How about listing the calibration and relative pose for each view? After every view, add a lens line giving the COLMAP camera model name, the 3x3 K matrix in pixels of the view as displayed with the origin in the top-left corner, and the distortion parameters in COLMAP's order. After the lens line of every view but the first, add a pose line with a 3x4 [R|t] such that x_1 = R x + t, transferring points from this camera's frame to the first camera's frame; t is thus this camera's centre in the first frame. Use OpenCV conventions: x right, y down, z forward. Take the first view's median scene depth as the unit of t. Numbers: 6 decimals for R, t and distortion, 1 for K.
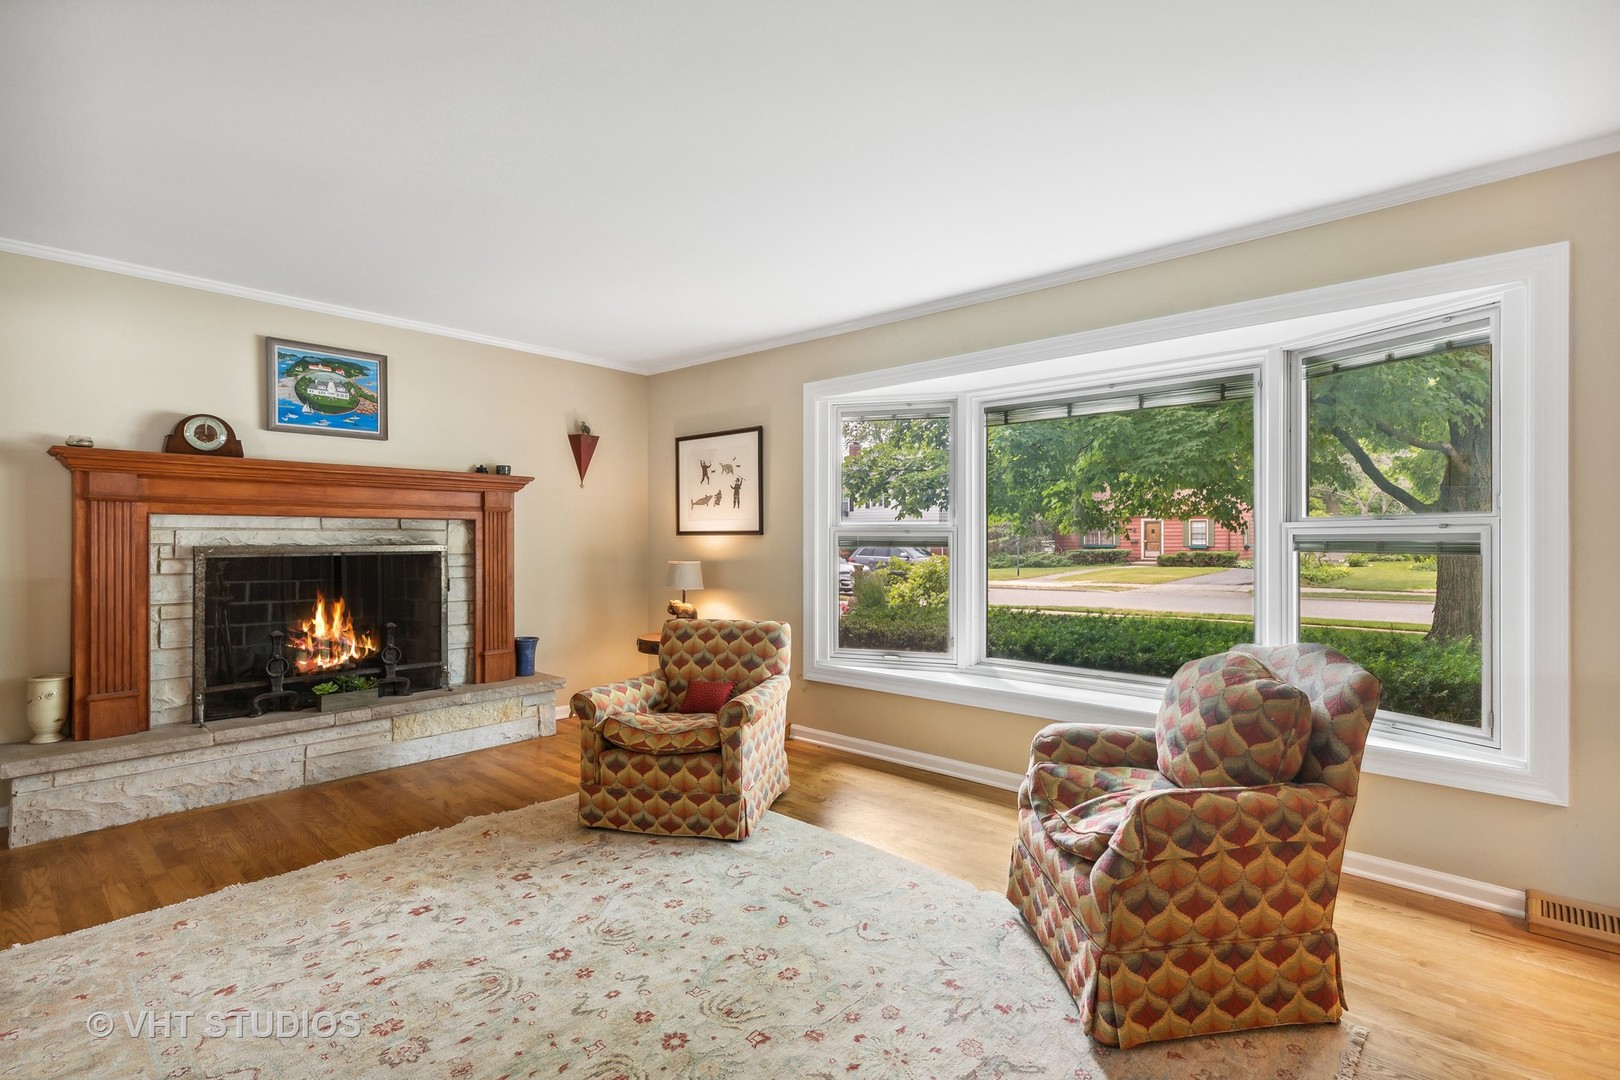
lens RADIAL K [[744.4, 0, 809.3], [0, 744.4, 536.1], [0, 0, 1]] dist [0.007110, -0.002306]
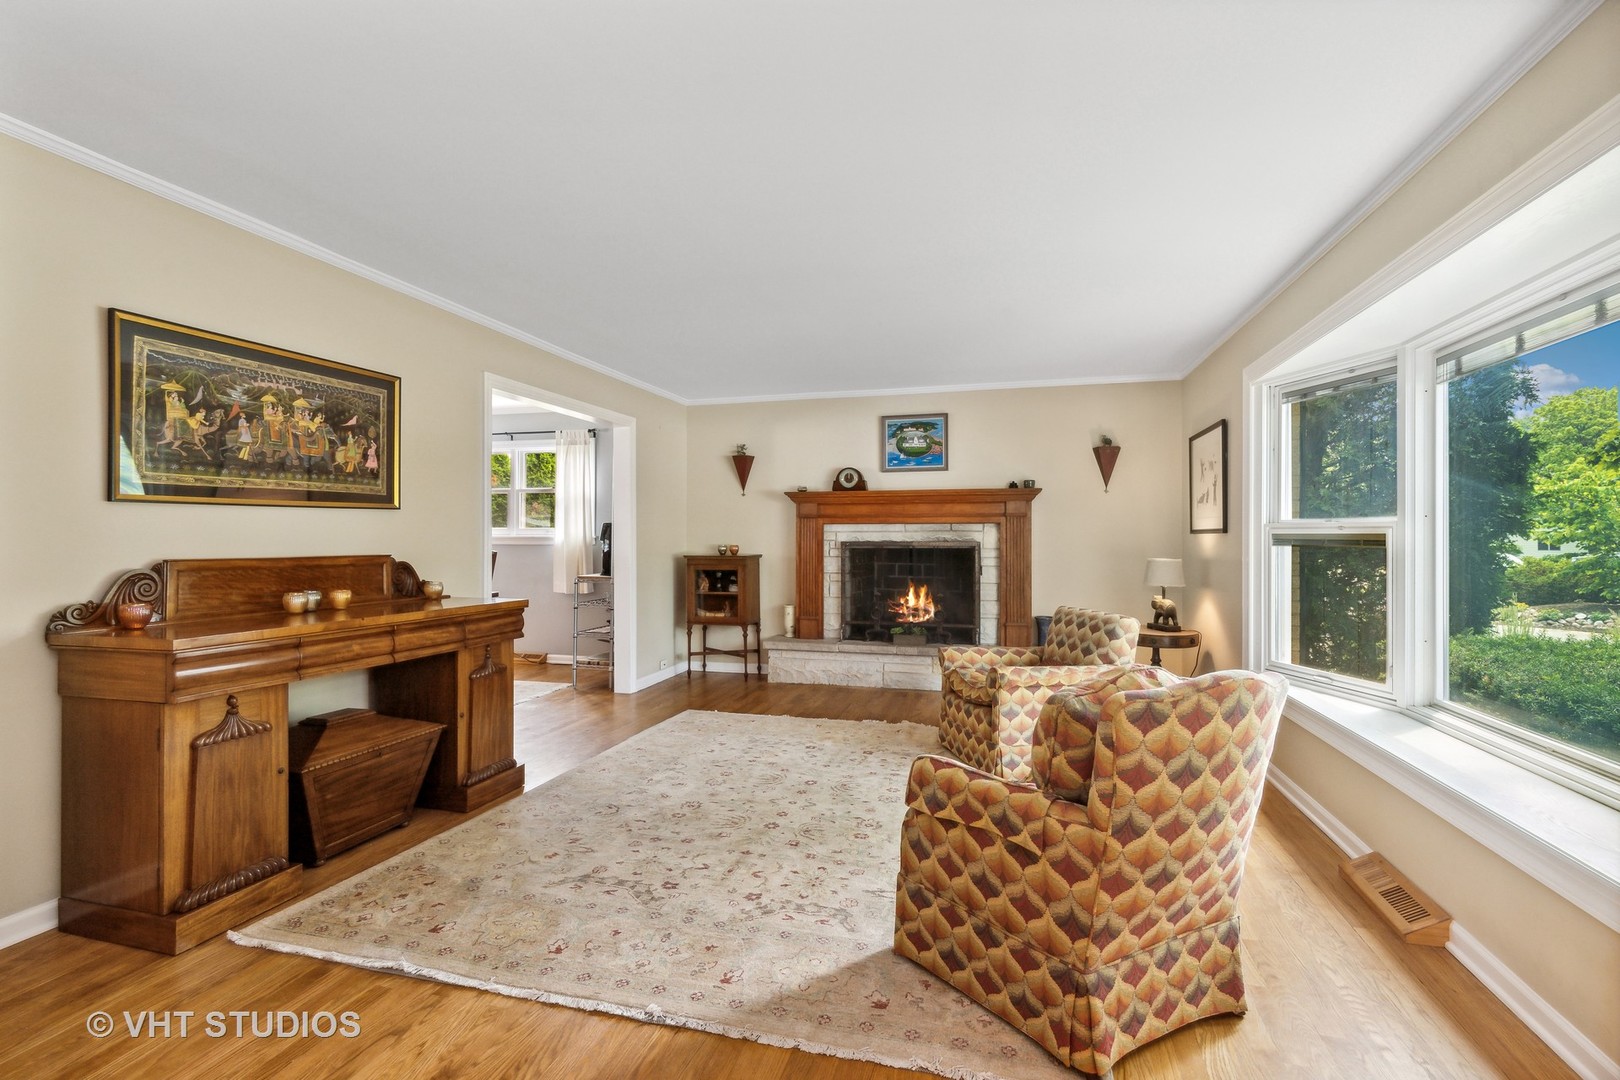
lens RADIAL K [[708.8, 0, 834.7], [0, 708.8, 527.9], [0, 0, 1]] dist [0.005206, 0.000340]
pose [[0.475147, -0.012341, -0.879820, 0.650655], [0.002629, 0.999917, -0.012606, 0.002094], [0.879902, 0.003677, 0.475140, 0.164687]]
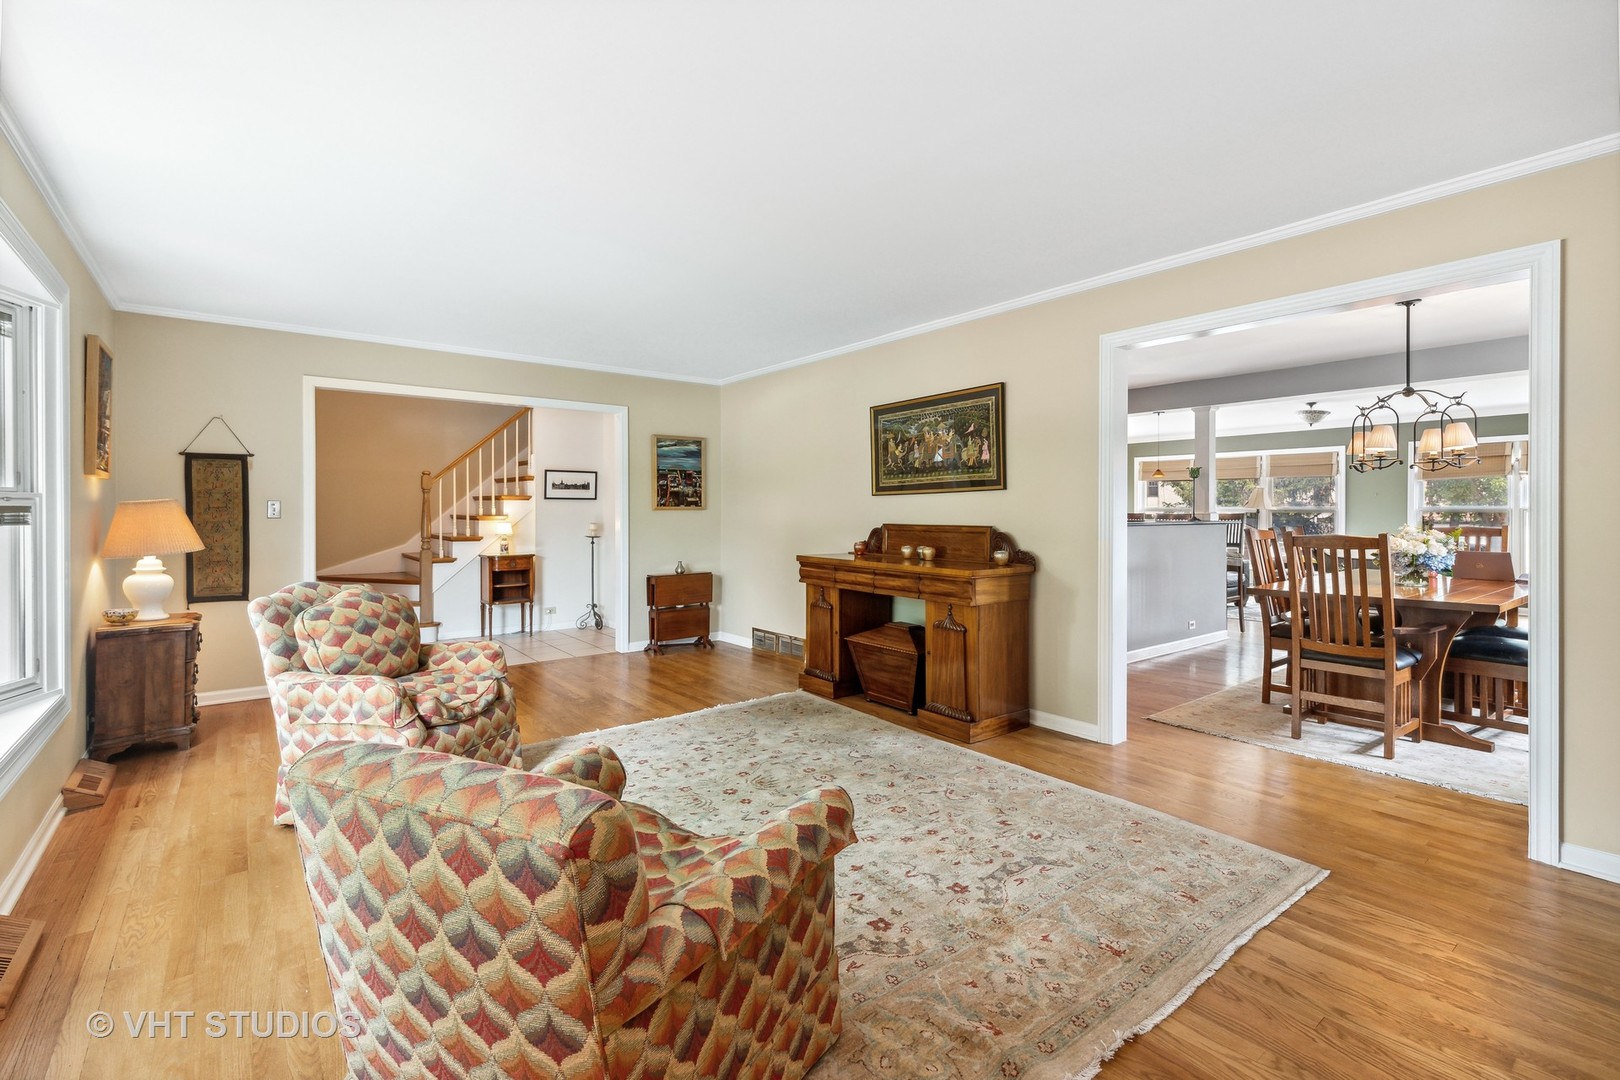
lens RADIAL K [[744.4, 0, 822.4], [0, 744.4, 511.9], [0, 0, 1]] dist [0.007110, -0.002306]
pose [[-0.987979, -0.002240, 0.154574, -0.324785], [-0.002536, 0.999995, -0.001712, 0.002999], [-0.154570, -0.002083, -0.987980, 1.318946]]
